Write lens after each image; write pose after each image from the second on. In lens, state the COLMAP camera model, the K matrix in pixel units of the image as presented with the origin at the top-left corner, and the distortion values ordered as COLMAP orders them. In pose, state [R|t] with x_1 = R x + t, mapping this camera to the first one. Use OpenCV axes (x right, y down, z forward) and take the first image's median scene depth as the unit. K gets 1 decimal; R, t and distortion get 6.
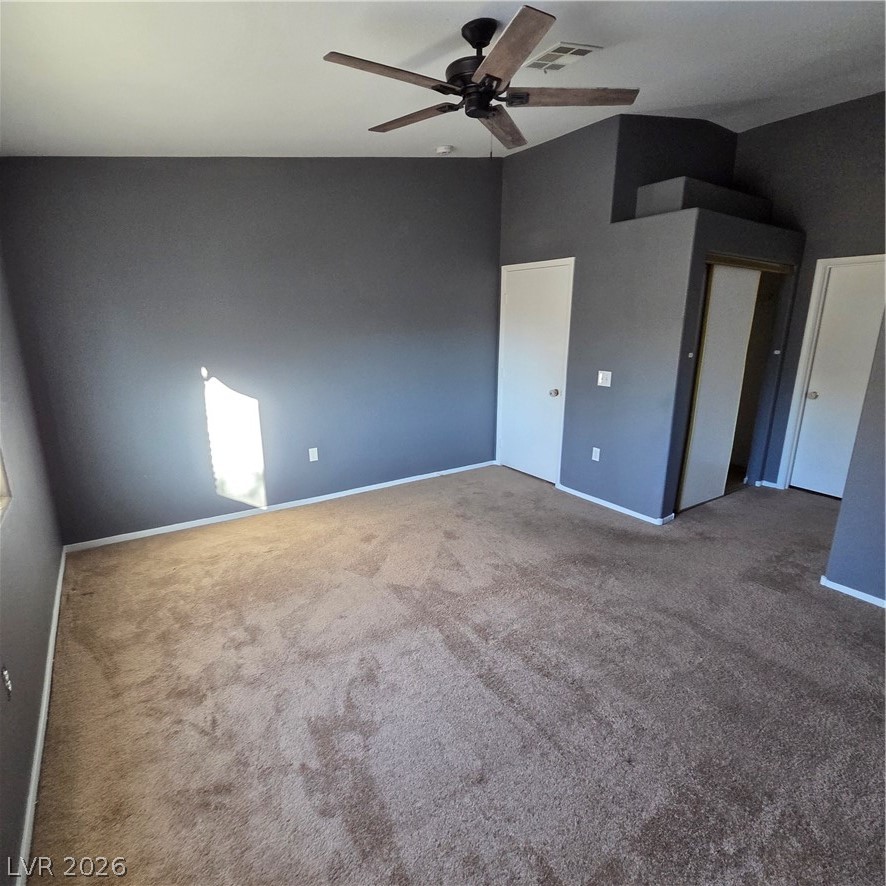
lens RADIAL K [[485.7, 0, 443.2], [0, 485.7, 444.4], [0, 0, 1]] dist [0.003740, -0.003215]
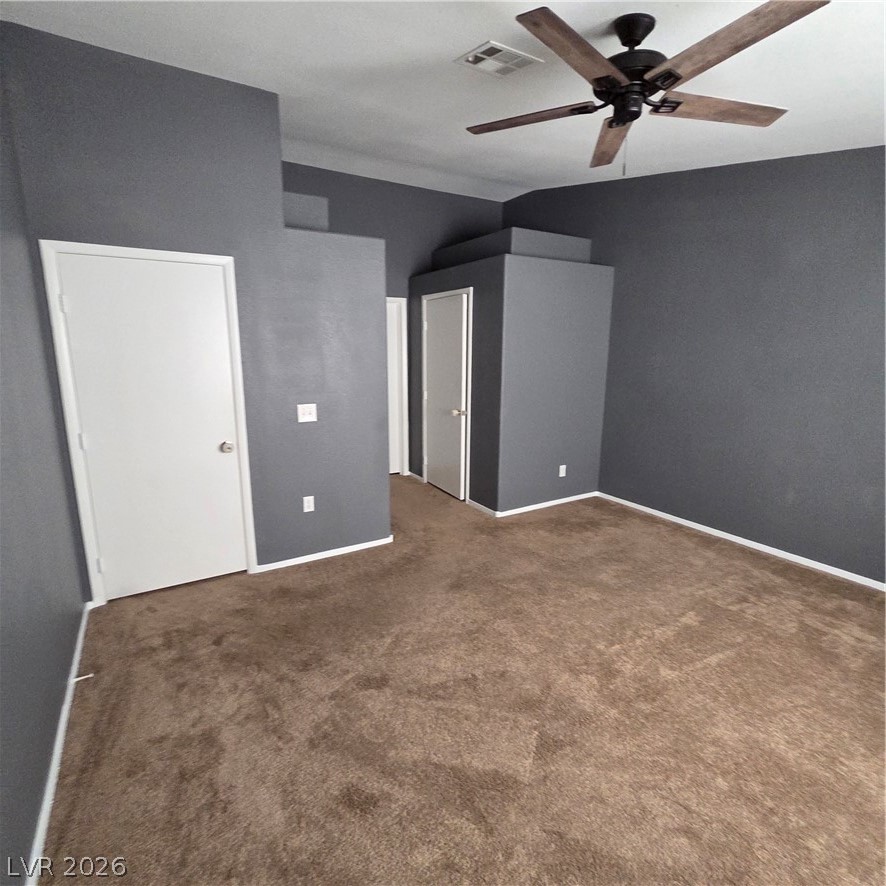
lens RADIAL K [[485.7, 0, 442.9], [0, 485.7, 440.7], [0, 0, 1]] dist [0.003740, -0.003215]
pose [[0.059582, -0.200179, 0.977946, -0.477404], [0.244244, 0.952832, 0.180157, -0.182847], [-0.967882, 0.228123, 0.105664, 0.693389]]
